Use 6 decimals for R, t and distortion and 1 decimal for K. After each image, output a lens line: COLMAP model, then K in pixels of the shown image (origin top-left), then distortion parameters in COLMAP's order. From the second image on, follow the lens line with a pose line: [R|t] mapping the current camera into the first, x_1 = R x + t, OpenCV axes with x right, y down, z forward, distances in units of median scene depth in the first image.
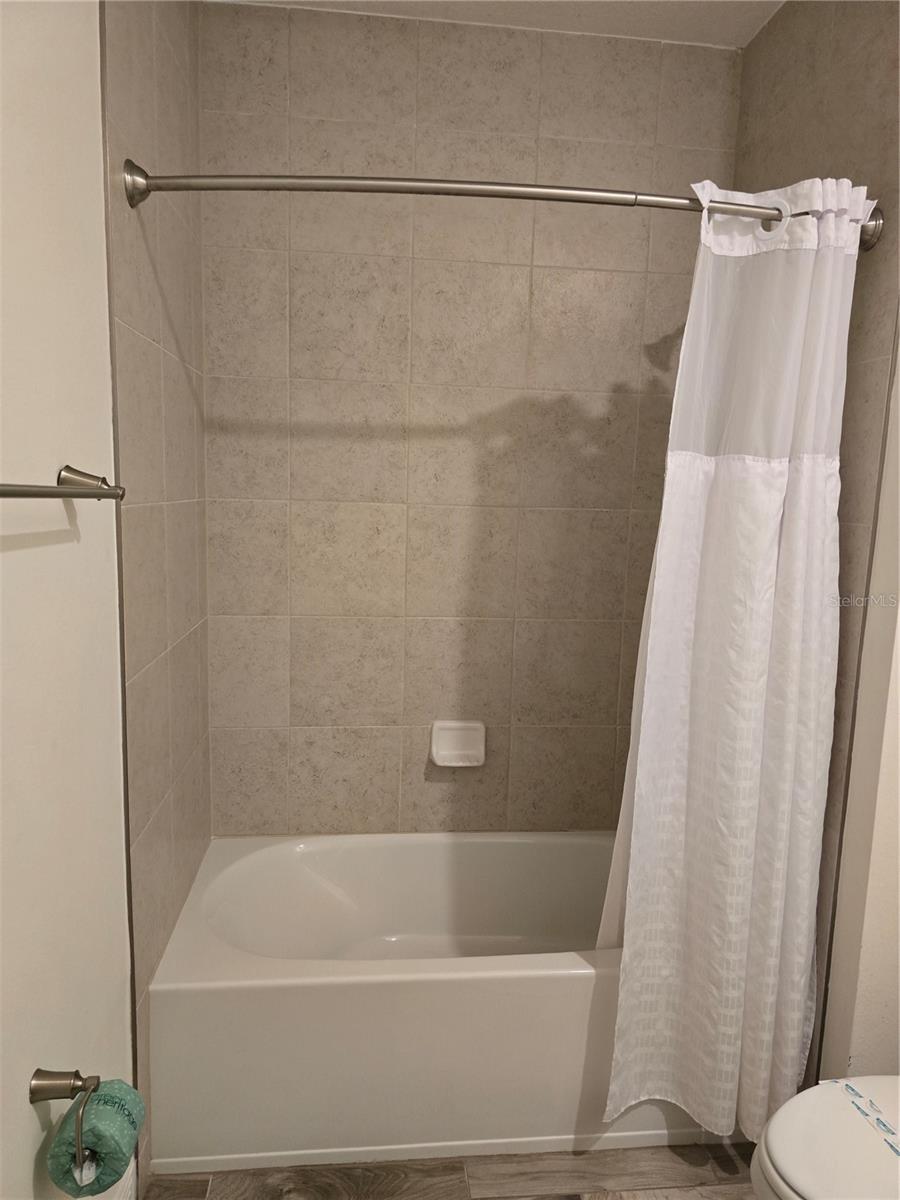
lens RADIAL K [[804.9, 0, 445.3], [0, 804.9, 599.3], [0, 0, 1]] dist [0.003484, -0.012676]
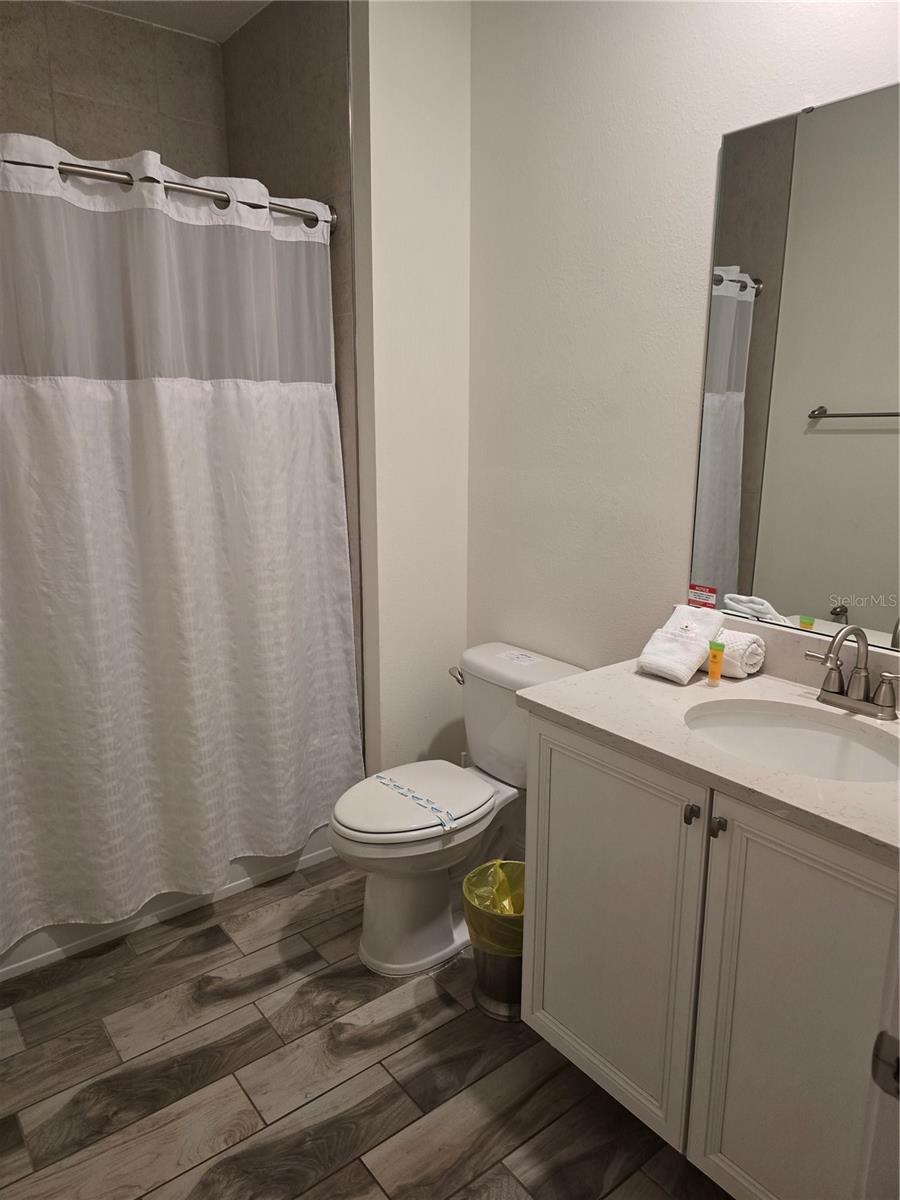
lens RADIAL K [[804.9, 0, 447.2], [0, 804.9, 606.2], [0, 0, 1]] dist [0.003484, -0.012676]
pose [[0.844289, -0.154577, 0.513111, -0.104854], [0.096509, 0.985698, 0.138148, 0.034177], [-0.527127, -0.067117, 0.847132, -0.291051]]
